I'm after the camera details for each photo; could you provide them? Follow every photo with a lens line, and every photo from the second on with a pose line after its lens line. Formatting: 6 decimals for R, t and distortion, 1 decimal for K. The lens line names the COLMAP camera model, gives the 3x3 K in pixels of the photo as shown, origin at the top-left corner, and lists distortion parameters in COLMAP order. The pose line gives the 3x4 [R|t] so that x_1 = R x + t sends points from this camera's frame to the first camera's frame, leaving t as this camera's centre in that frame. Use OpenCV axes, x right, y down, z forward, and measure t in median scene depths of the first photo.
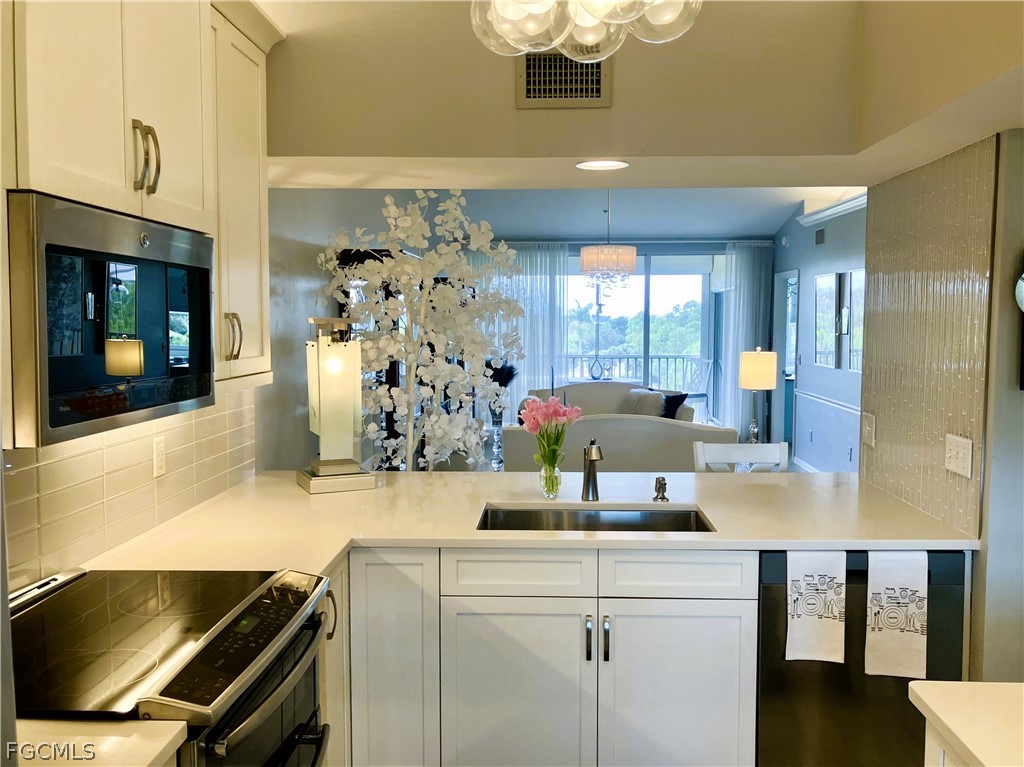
lens RADIAL K [[874.1, 0, 531.2], [0, 874.1, 383.0], [0, 0, 1]] dist [0.026263, 0.001030]
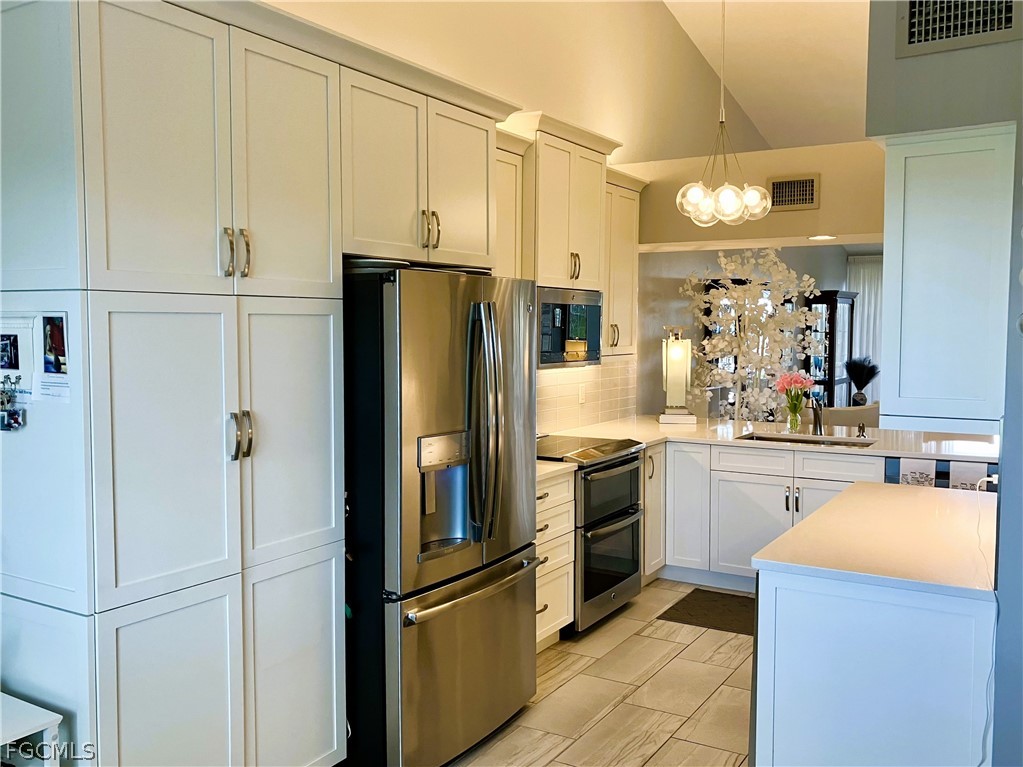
lens RADIAL K [[904.2, 0, 526.8], [0, 904.2, 385.9], [0, 0, 1]] dist [0.012098, 0.001429]
pose [[0.877718, 0.031122, -0.478166, 0.434233], [-0.033747, 0.999426, 0.003102, 0.057369], [0.477988, 0.013414, 0.878264, -0.844293]]
